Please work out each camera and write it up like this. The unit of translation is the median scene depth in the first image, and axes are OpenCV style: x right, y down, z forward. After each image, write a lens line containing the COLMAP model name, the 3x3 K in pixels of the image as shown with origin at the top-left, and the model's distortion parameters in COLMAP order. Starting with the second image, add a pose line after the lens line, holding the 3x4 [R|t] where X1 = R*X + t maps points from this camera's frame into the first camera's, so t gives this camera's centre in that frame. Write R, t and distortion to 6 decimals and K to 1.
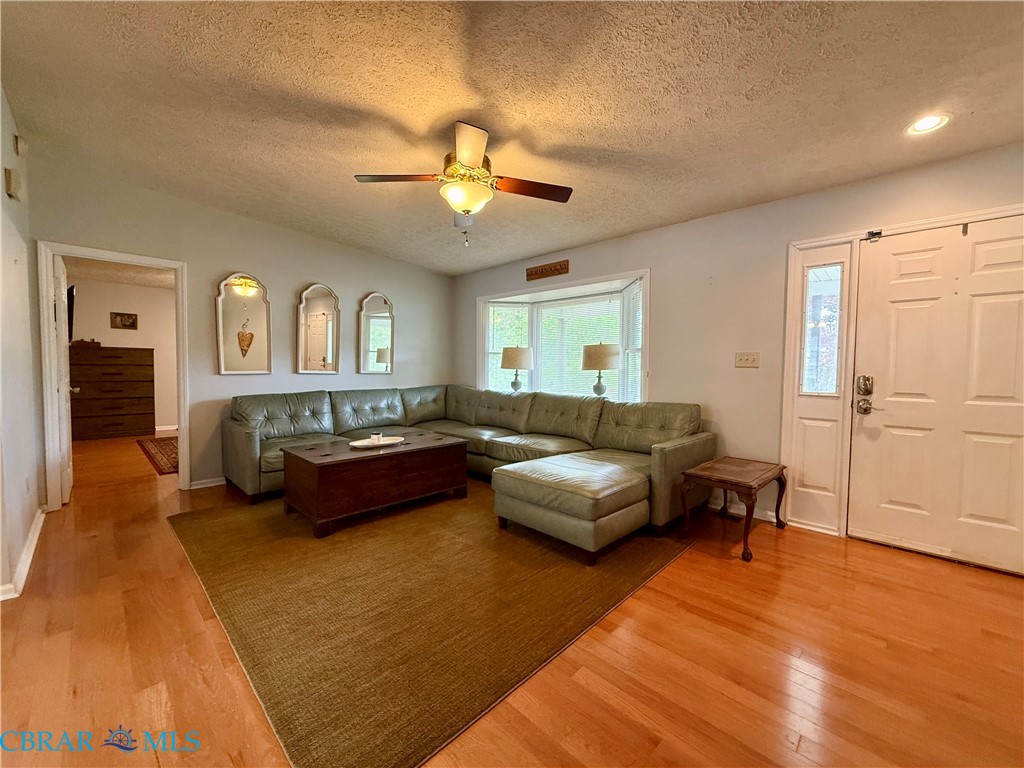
lens RADIAL K [[409.9, 0, 512.0], [0, 409.9, 384.0], [0, 0, 1]] dist [0.004323, -0.000197]
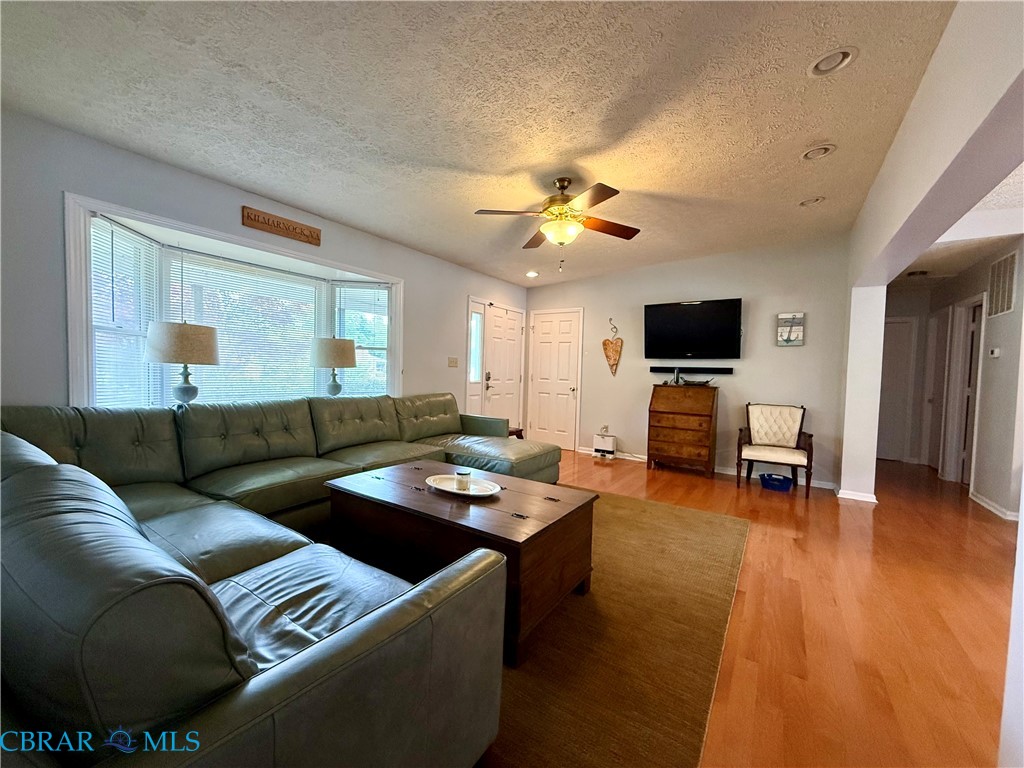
lens RADIAL K [[409.9, 0, 512.0], [0, 409.9, 384.0], [0, 0, 1]] dist [0.004323, -0.000197]
pose [[-0.189749, -0.050173, 0.980550, -1.156144], [0.012287, 0.998494, 0.053469, -0.063065], [-0.981756, 0.022193, -0.188846, 1.235623]]
